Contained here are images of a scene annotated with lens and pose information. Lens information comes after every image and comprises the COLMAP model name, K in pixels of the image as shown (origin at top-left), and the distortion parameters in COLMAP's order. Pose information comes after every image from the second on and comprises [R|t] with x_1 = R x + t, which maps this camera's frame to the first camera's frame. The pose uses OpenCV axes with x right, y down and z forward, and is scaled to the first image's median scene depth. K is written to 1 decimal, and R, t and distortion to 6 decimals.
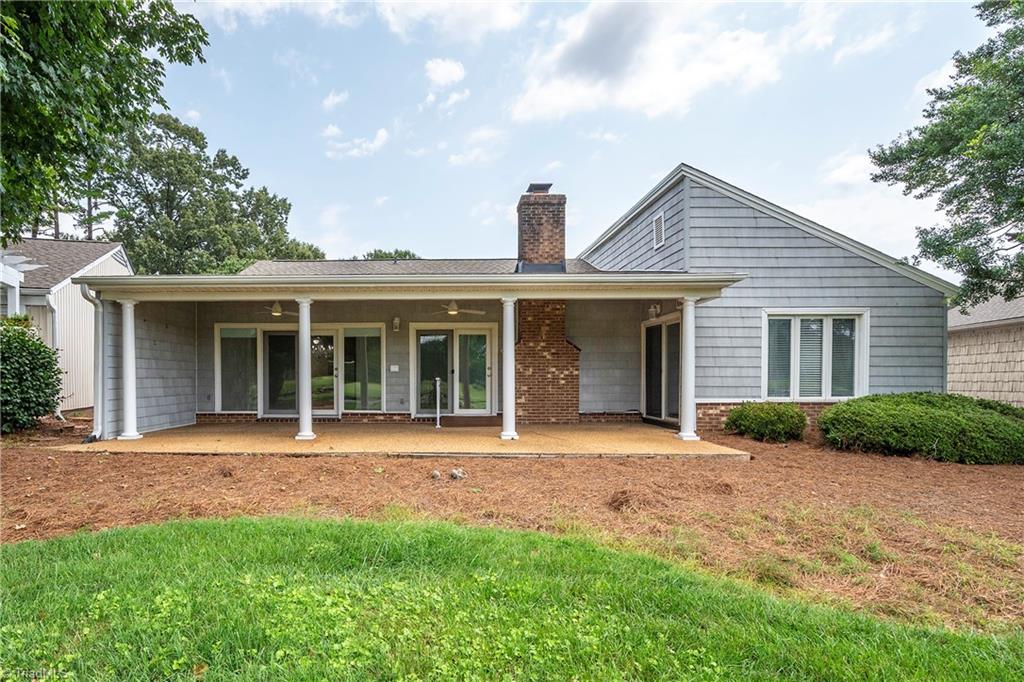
lens RADIAL K [[541.7, 0, 453.3], [0, 541.7, 387.0], [0, 0, 1]] dist [0.003213, 0.000662]
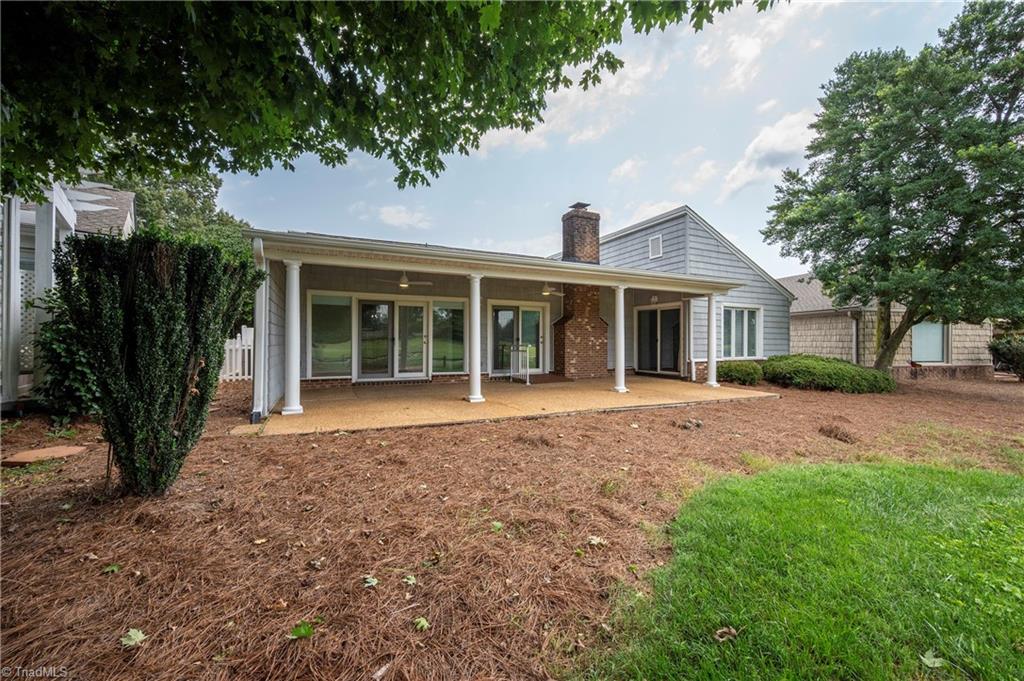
lens RADIAL K [[404.6, 0, 510.3], [0, 404.6, 343.0], [0, 0, 1]] dist [-0.001051, 0.000968]
pose [[0.896178, 0.003904, 0.443677, -0.452873], [0.003657, 0.999862, -0.016186, -0.005481], [-0.443679, 0.016128, 0.896041, 0.172001]]
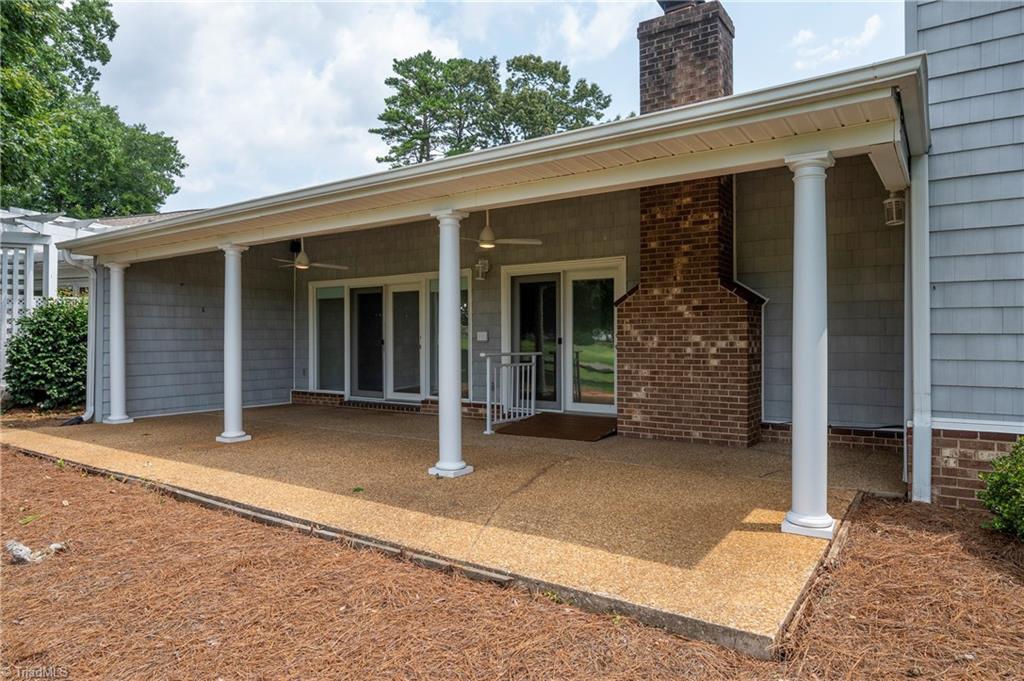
lens RADIAL K [[649.0, 0, 516.4], [0, 649.0, 335.8], [0, 0, 1]] dist [0.002112, 0.001295]
pose [[0.823729, -0.004281, -0.566968, 0.392611], [-0.005711, 0.999858, -0.015848, -0.023521], [0.566955, 0.016292, 0.823587, 0.382914]]
